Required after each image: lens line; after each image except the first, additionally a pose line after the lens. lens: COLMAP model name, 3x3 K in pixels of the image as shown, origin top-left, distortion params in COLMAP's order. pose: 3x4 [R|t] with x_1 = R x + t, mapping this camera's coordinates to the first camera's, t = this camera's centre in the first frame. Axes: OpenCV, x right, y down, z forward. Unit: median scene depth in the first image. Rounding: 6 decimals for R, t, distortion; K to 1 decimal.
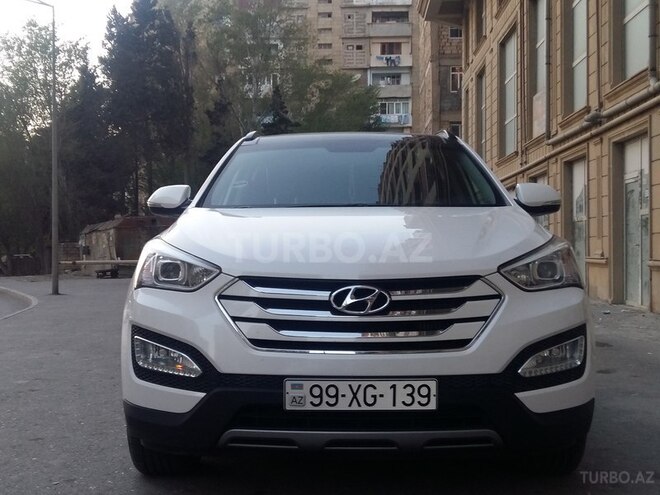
lens RADIAL K [[910.7, 0, 329.1], [0, 910.7, 247.7], [0, 0, 1]] dist [0.068332, 0.000000]
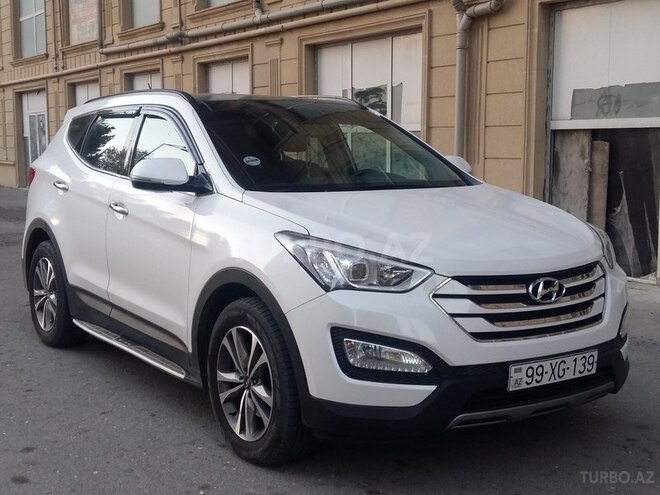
lens RADIAL K [[910.7, 0, 325.2], [0, 910.7, 251.0], [0, 0, 1]] dist [0.068332, 0.000000]
pose [[0.819083, -0.063177, 0.570186, -0.855783], [-0.007149, 0.992716, 0.120264, -0.130621], [-0.573631, -0.102583, 0.812665, 0.207340]]
